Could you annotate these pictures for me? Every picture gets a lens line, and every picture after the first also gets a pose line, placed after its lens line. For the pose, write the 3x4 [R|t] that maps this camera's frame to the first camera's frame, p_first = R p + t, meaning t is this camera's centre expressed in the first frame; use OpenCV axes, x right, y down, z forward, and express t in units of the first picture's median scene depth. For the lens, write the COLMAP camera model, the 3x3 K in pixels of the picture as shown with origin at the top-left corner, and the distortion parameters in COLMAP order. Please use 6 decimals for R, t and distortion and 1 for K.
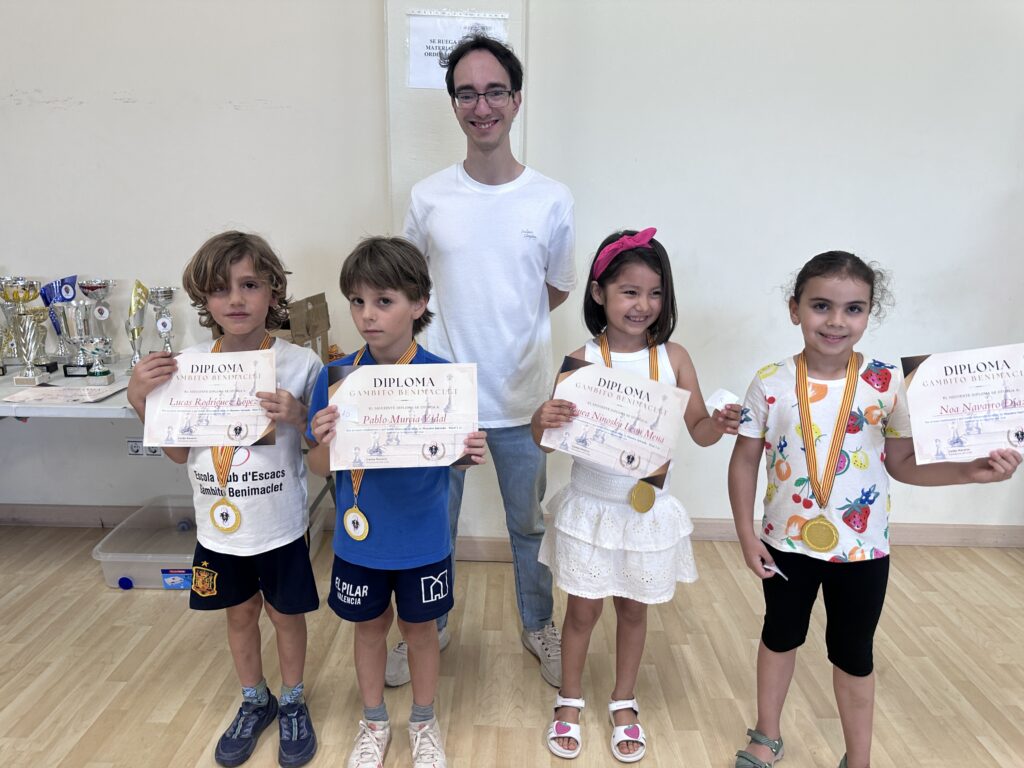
lens RADIAL K [[714.8, 0, 514.1], [0, 714.8, 388.0], [0, 0, 1]] dist [0.008965, -0.015059]
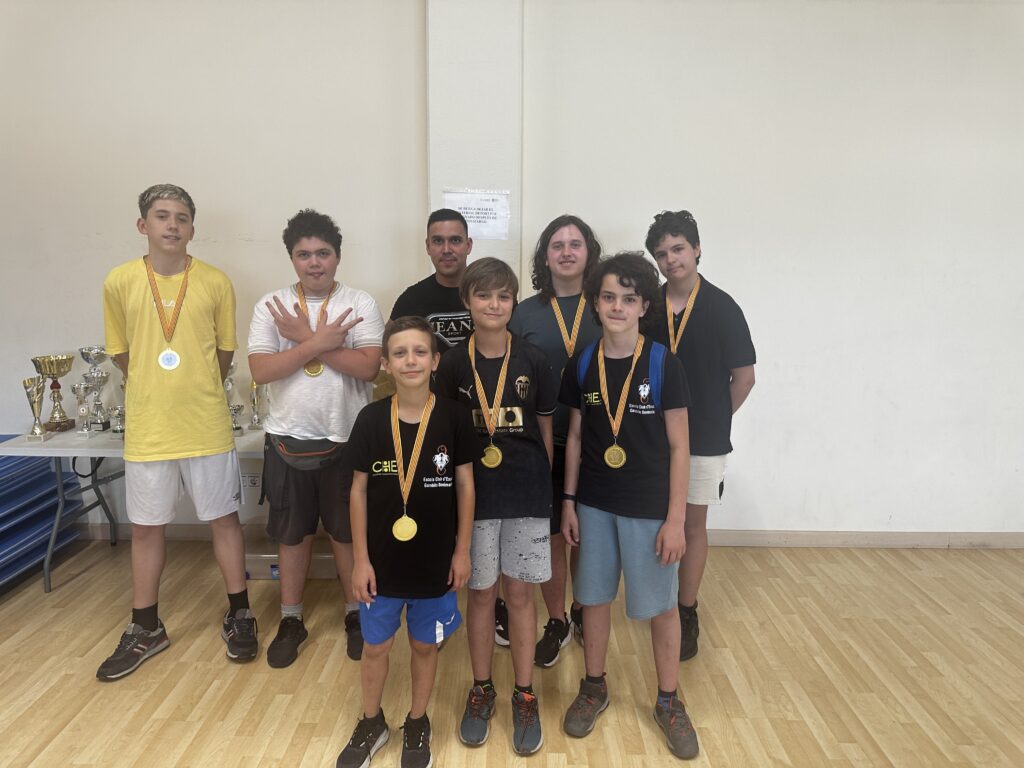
lens RADIAL K [[714.8, 0, 520.0], [0, 714.8, 377.2], [0, 0, 1]] dist [0.008965, -0.015059]
pose [[0.999897, -0.009645, 0.010591, -0.005533], [0.010394, 0.997270, -0.073105, -0.011582], [-0.009857, 0.073207, 0.997268, -0.466000]]
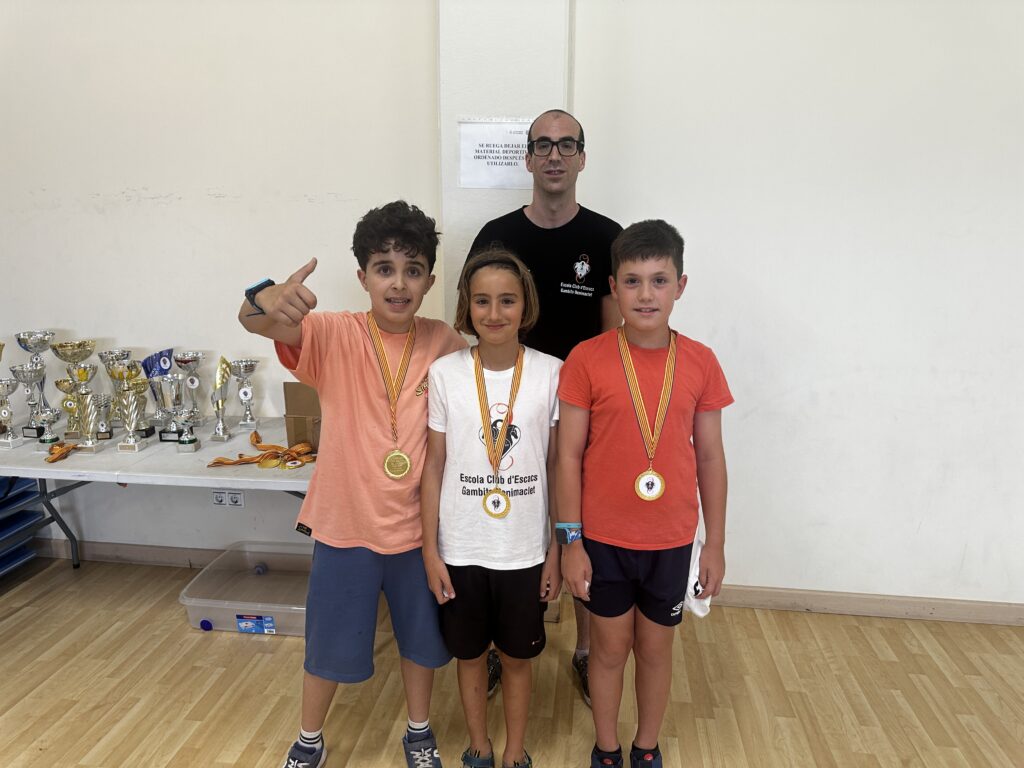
lens RADIAL K [[714.8, 0, 510.4], [0, 714.8, 389.9], [0, 0, 1]] dist [0.008965, -0.015059]
pose [[0.992603, 0.014822, -0.120501, 0.063680], [-0.016924, 0.999722, -0.016436, -0.088657], [0.120224, 0.018354, 0.992577, -0.068285]]
